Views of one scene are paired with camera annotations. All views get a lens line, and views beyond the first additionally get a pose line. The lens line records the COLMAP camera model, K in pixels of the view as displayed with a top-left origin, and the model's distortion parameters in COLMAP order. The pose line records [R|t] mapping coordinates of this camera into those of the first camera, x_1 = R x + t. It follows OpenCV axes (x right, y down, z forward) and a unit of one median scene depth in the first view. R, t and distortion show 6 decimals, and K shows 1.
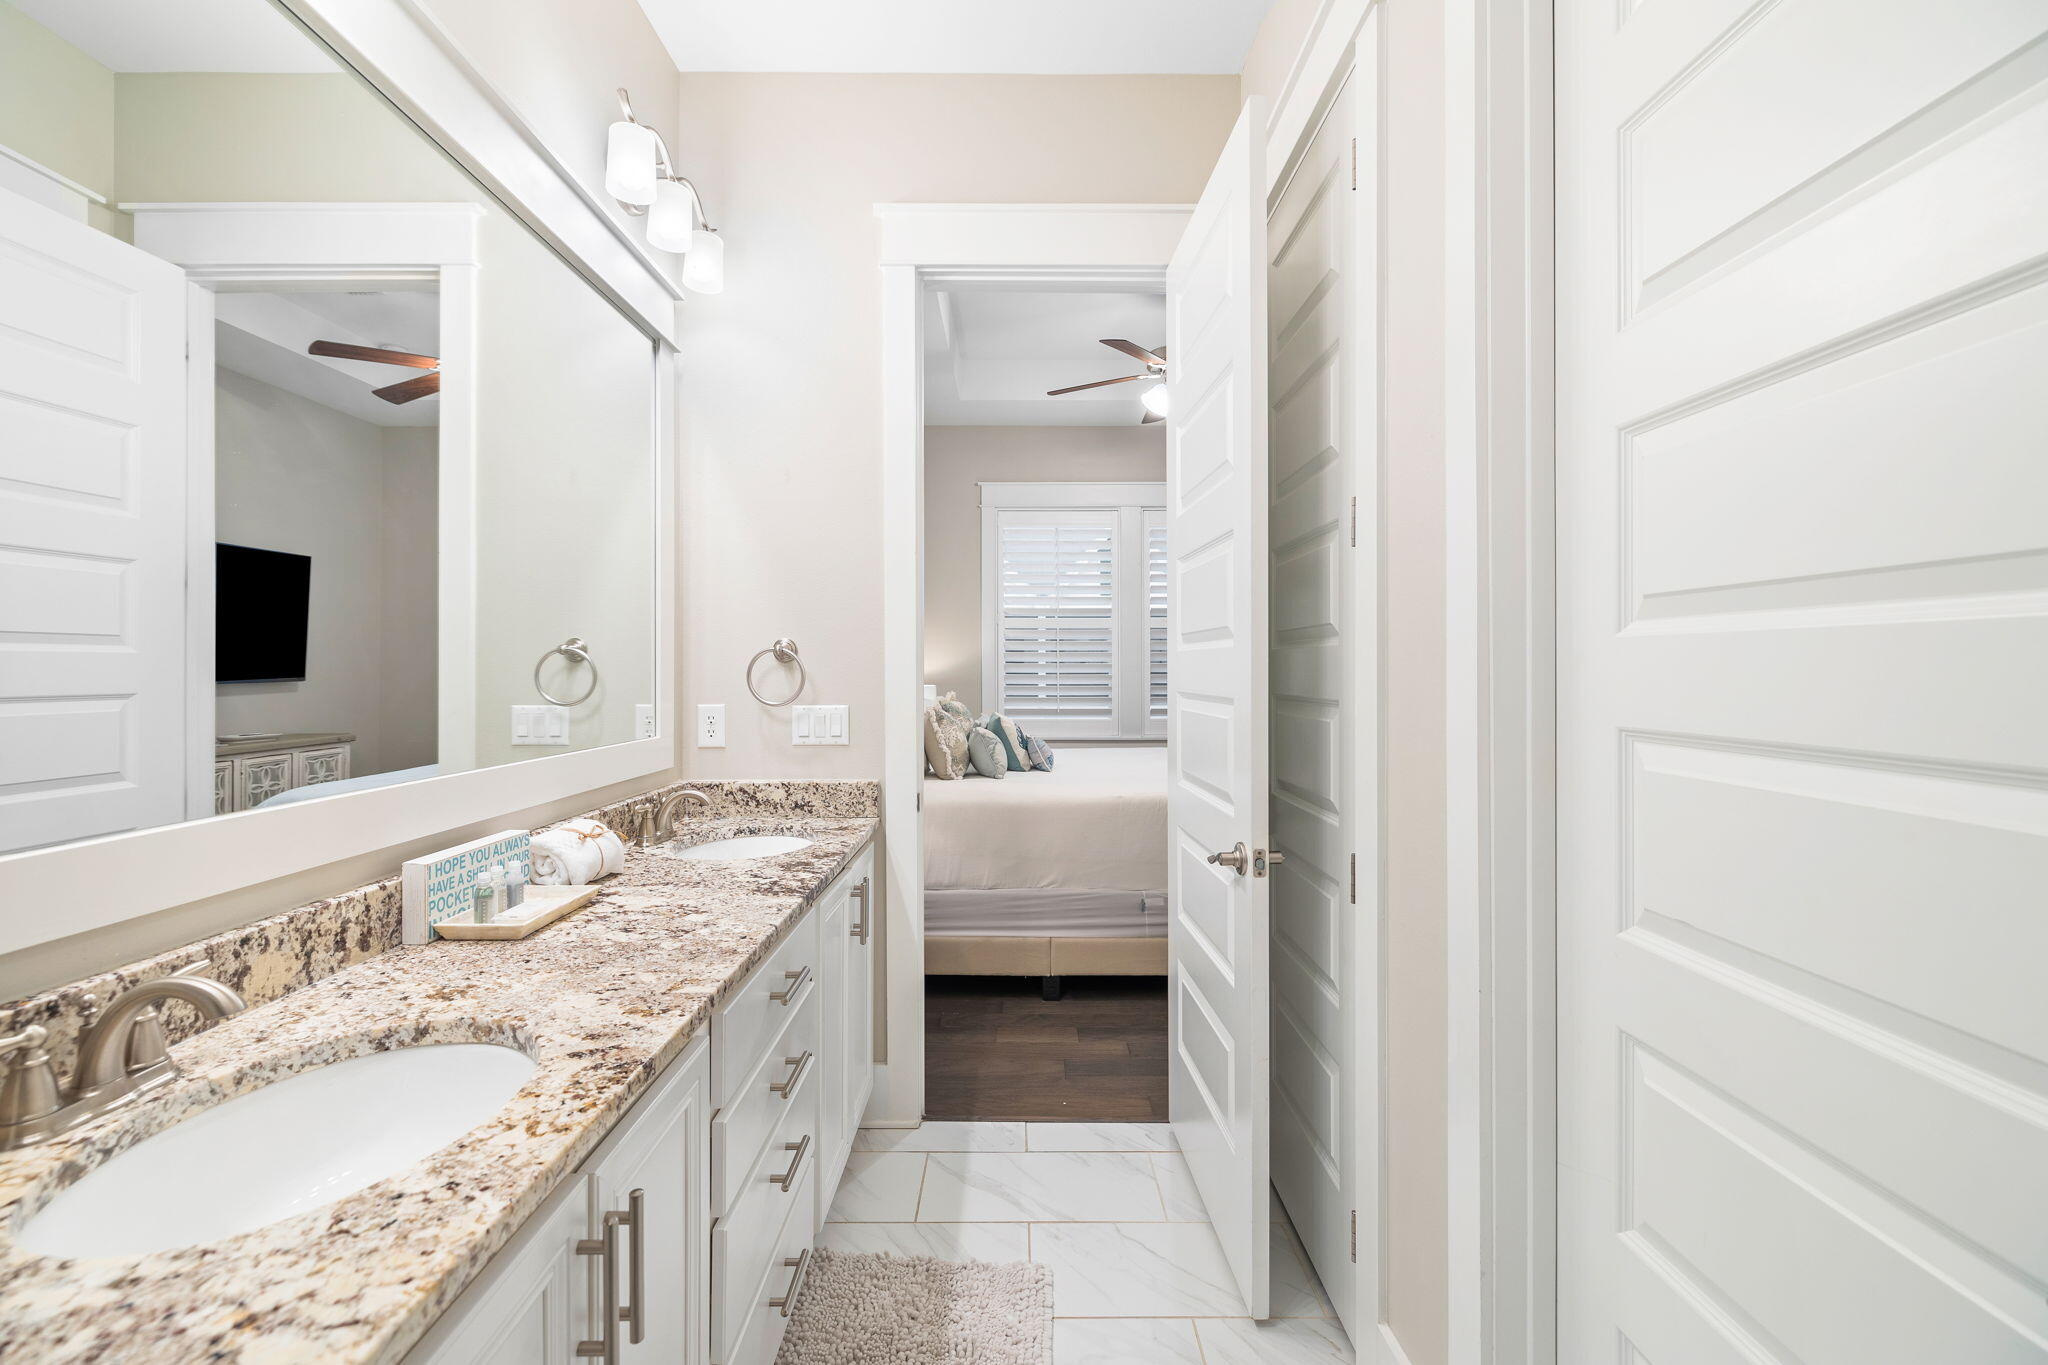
lens RADIAL K [[867.5, 0, 1020.2], [0, 867.5, 672.3], [0, 0, 1]] dist [-0.001750, 0.000569]
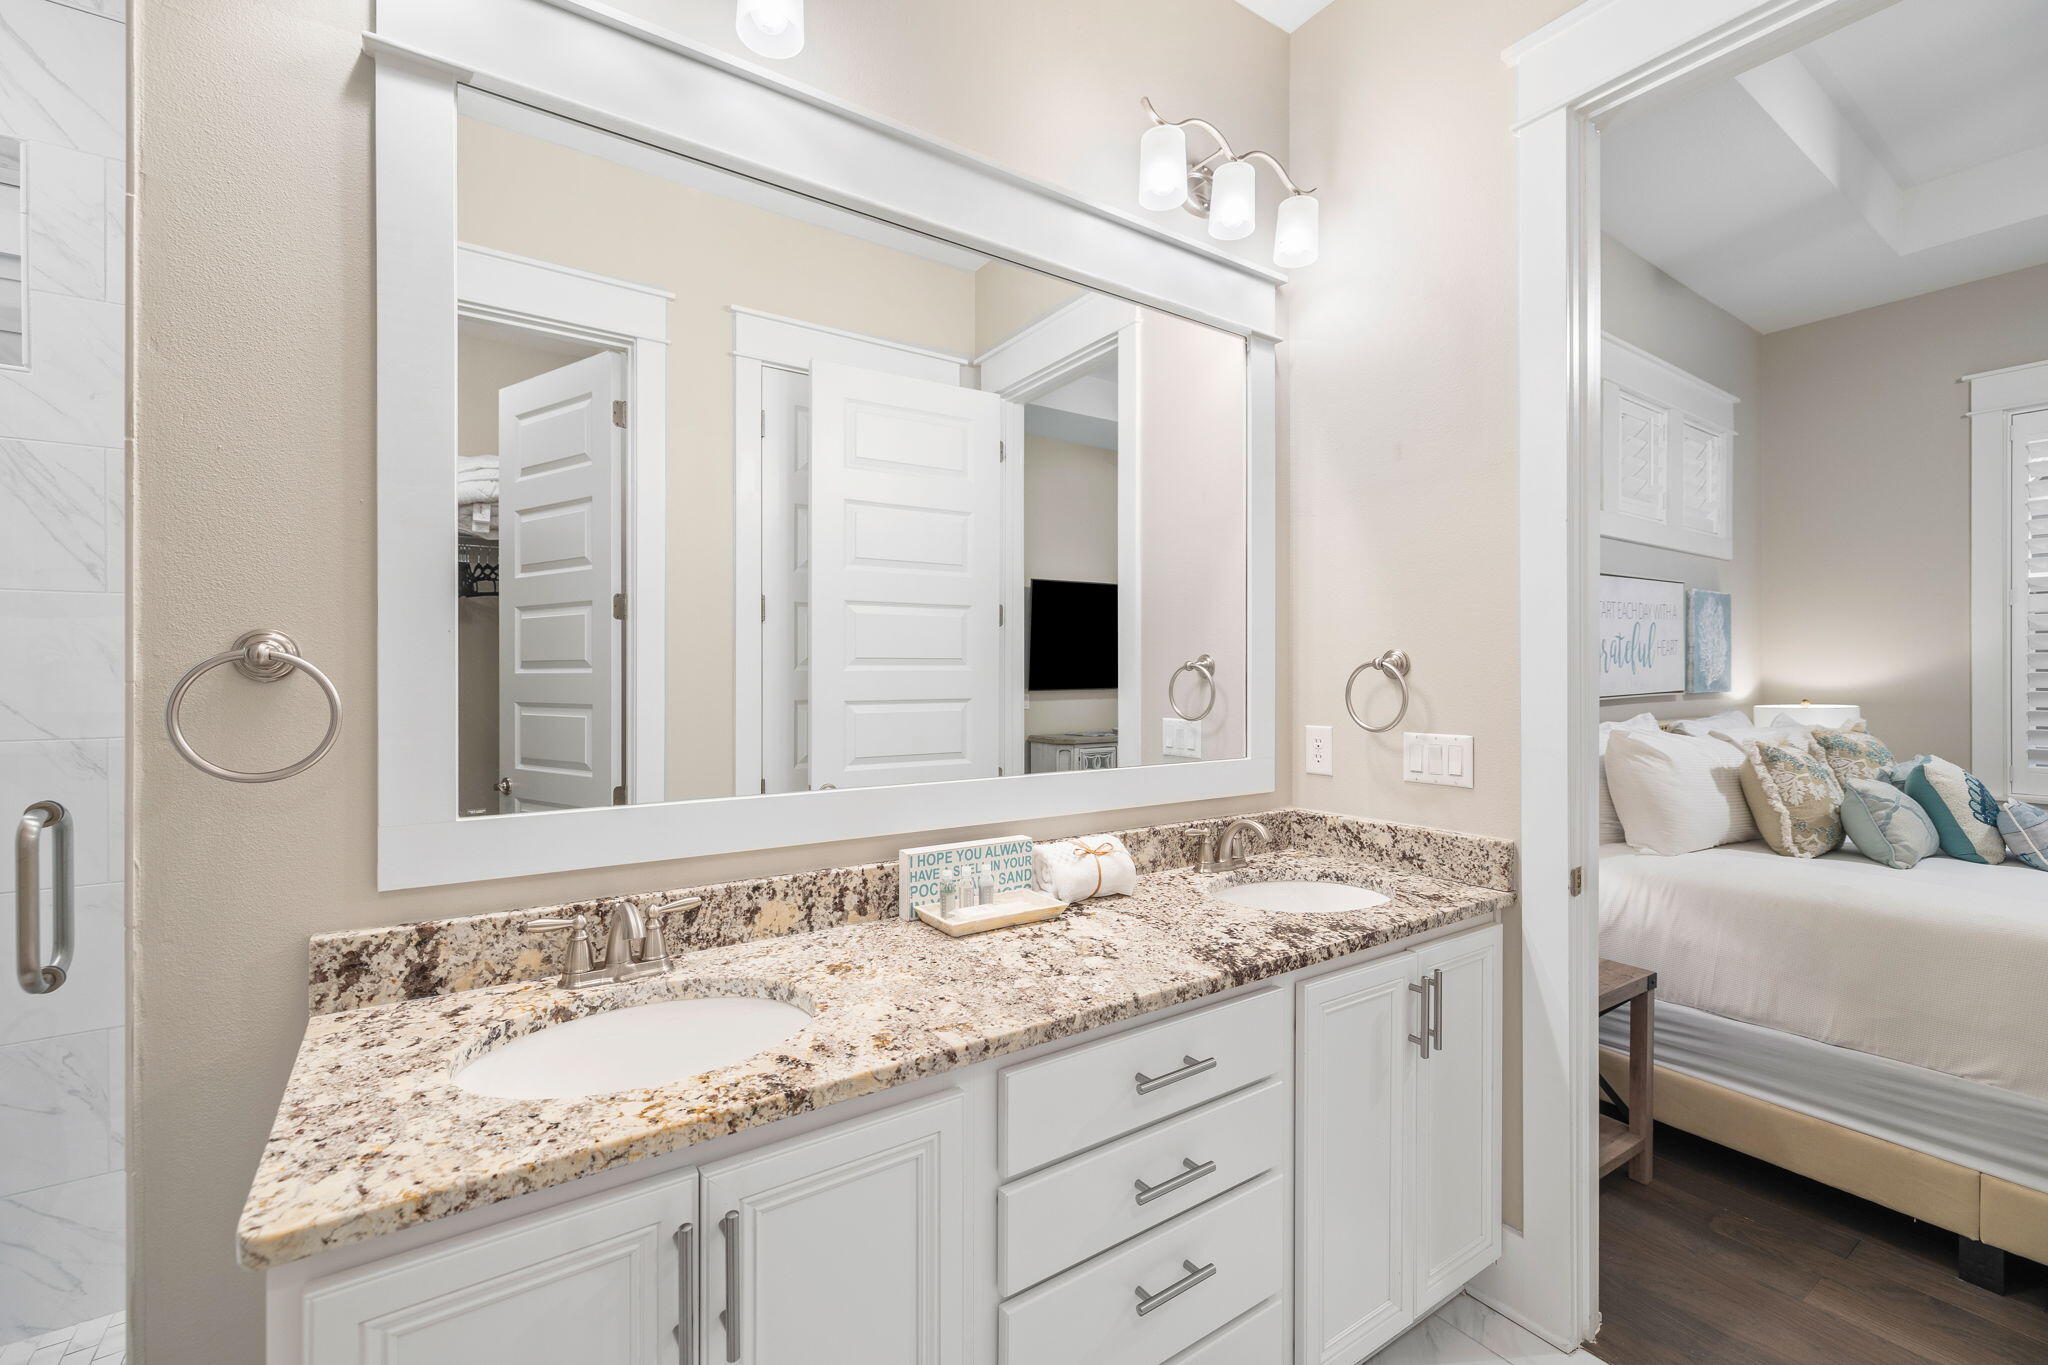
lens RADIAL K [[867.5, 0, 1021.5], [0, 867.5, 677.4], [0, 0, 1]] dist [-0.001750, 0.000569]
pose [[0.557347, 0.002726, -0.830275, 0.375077], [-0.003344, 0.999994, 0.001038, -0.021967], [0.830273, 0.002198, 0.557352, 0.449948]]
